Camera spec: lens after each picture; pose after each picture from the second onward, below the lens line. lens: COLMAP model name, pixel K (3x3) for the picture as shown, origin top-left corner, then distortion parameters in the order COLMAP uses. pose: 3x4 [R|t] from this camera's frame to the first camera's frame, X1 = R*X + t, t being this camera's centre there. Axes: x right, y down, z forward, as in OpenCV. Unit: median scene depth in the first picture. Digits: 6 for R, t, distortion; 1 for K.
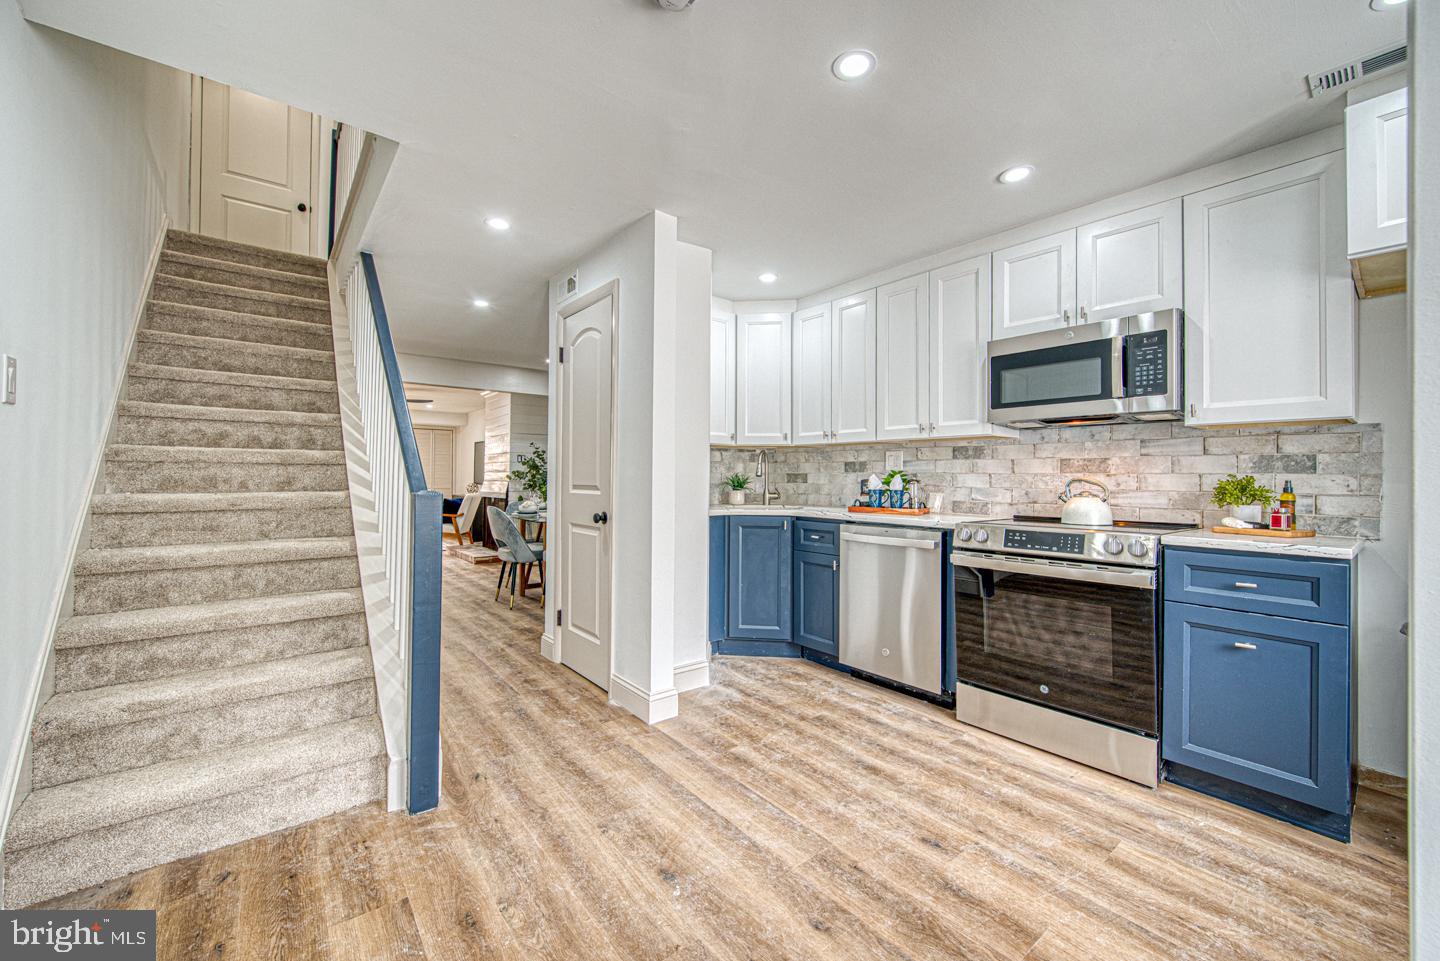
lens RADIAL K [[563.8, 0, 721.7], [0, 563.8, 479.2], [0, 0, 1]] dist [-0.000961, 0.000009]
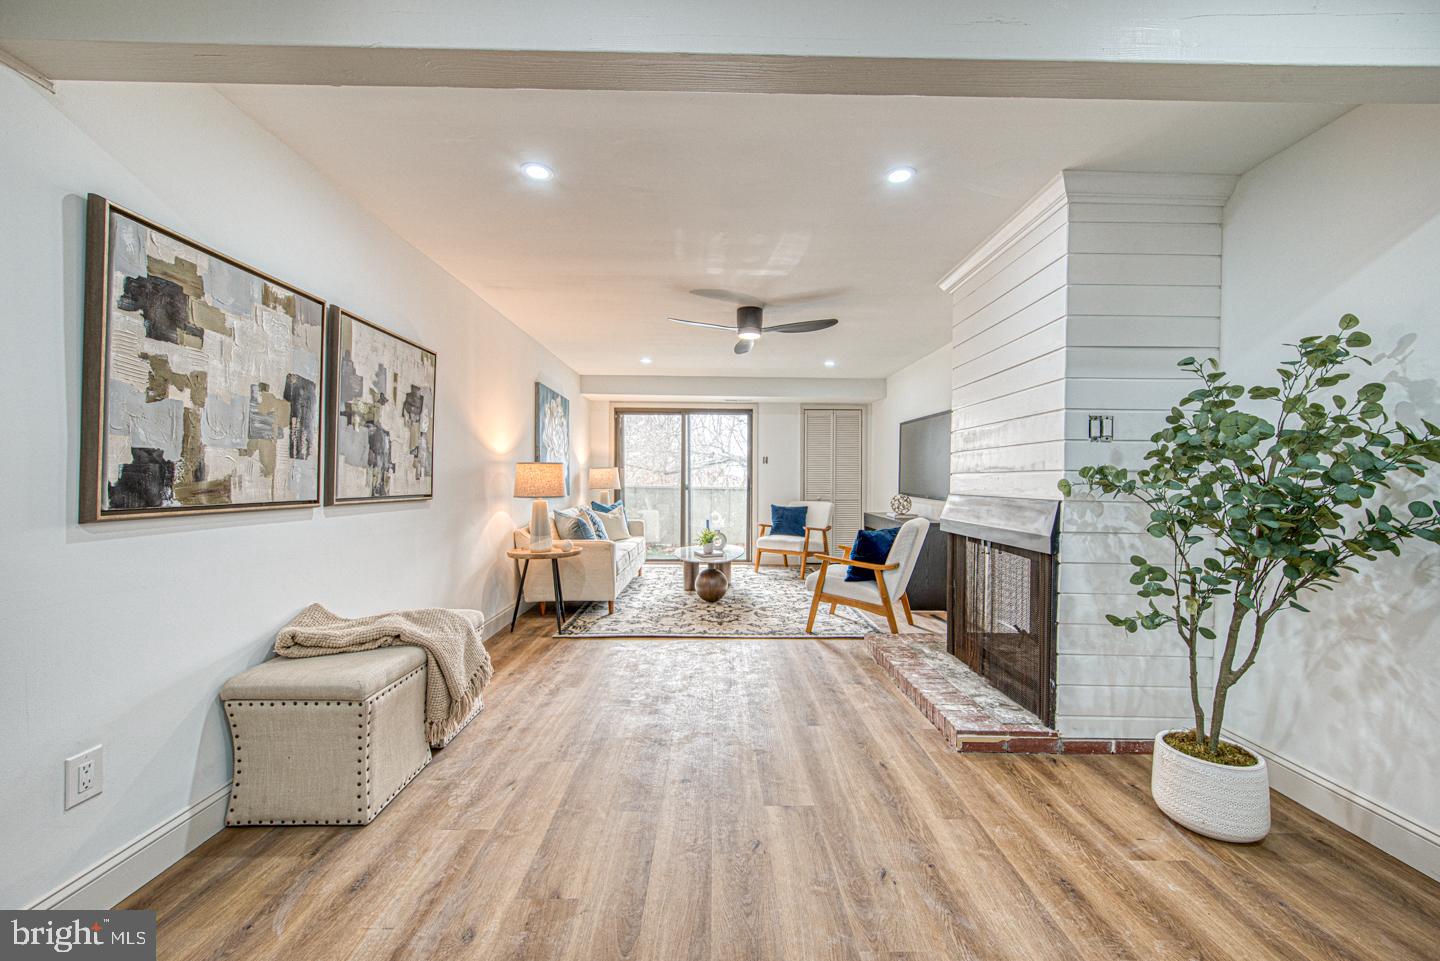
lens RADIAL K [[563.8, 0, 722.3], [0, 563.8, 479.3], [0, 0, 1]] dist [-0.000961, 0.000009]
pose [[0.784683, 0.001808, -0.619894, -0.294996], [-0.005238, 0.999979, -0.003713, -0.005262], [0.619875, 0.006161, 0.784677, 0.566343]]
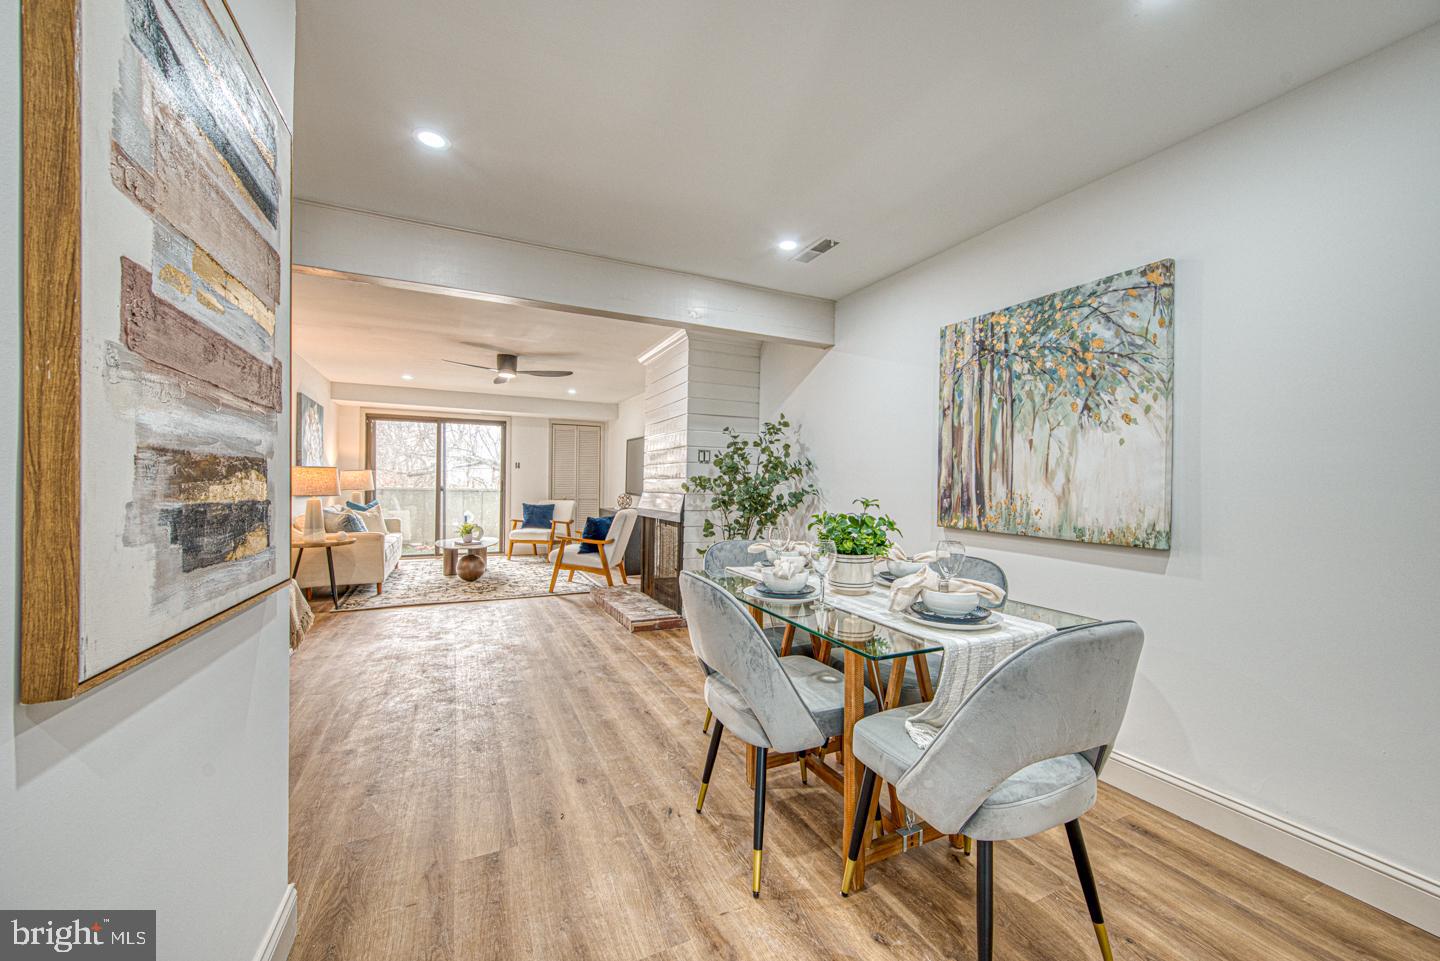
lens RADIAL K [[556.4, 0, 722.3], [0, 556.4, 482.3], [0, 0, 1]] dist [0.003609, 0.000134]
pose [[0.972044, 0.007134, -0.234689, -0.178583], [-0.009117, 0.999931, -0.007363, -0.004083], [0.234620, 0.009297, 0.972043, 0.387315]]
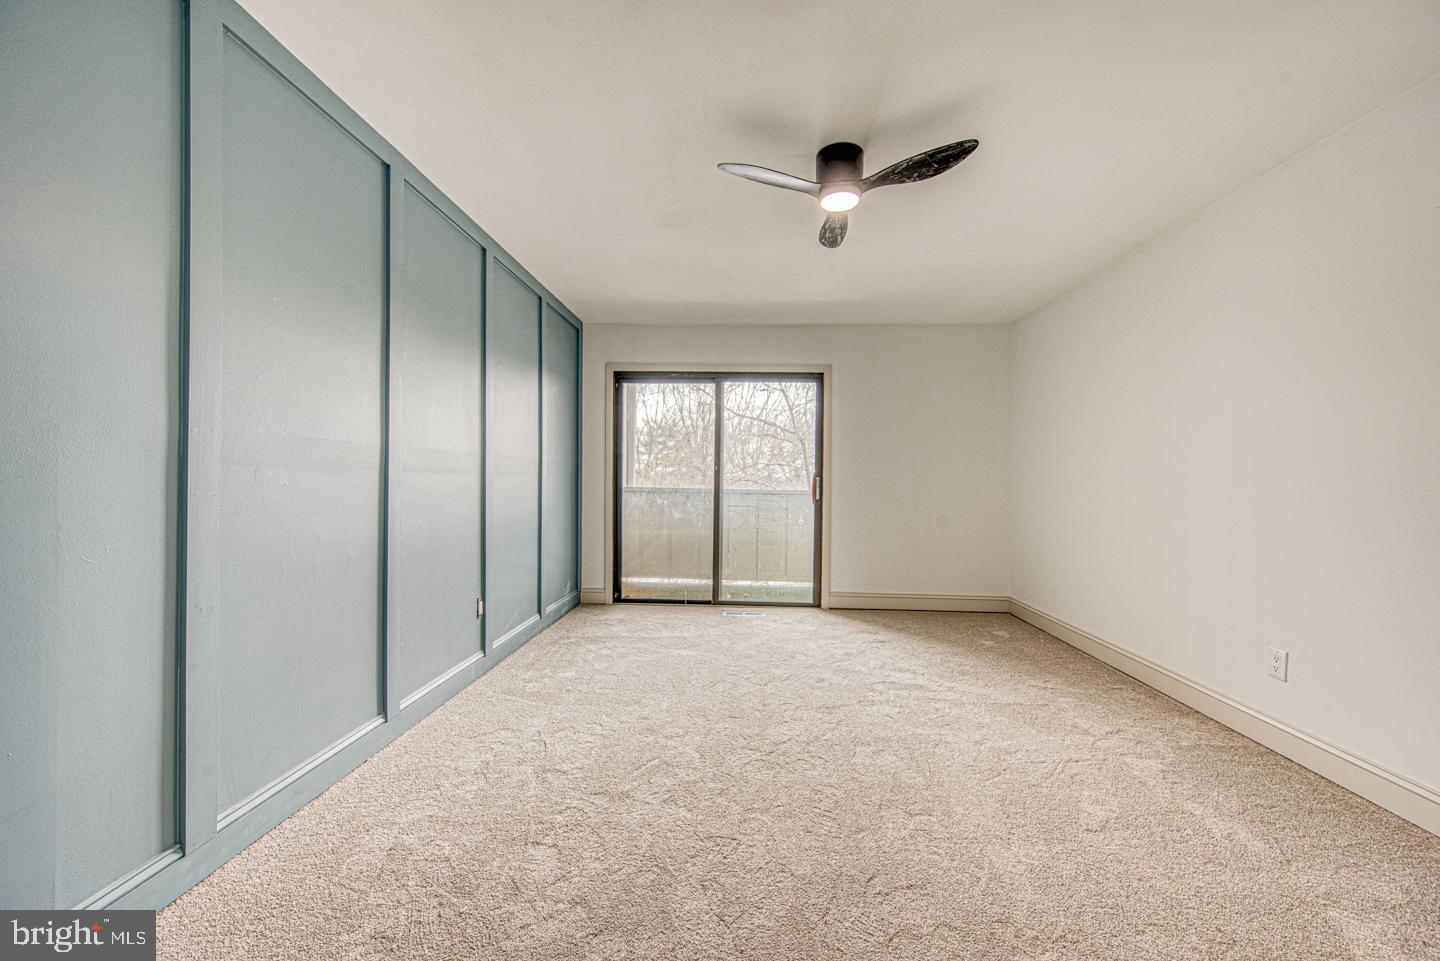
lens RADIAL K [[563.8, 0, 722.2], [0, 563.8, 477.1], [0, 0, 1]] dist [-0.000961, 0.000009]
pose [[0.733326, -0.003517, -0.679868, -0.459362], [0.003210, 0.999993, -0.001711, -0.009622], [0.679870, -0.000928, 0.733332, 0.758803]]
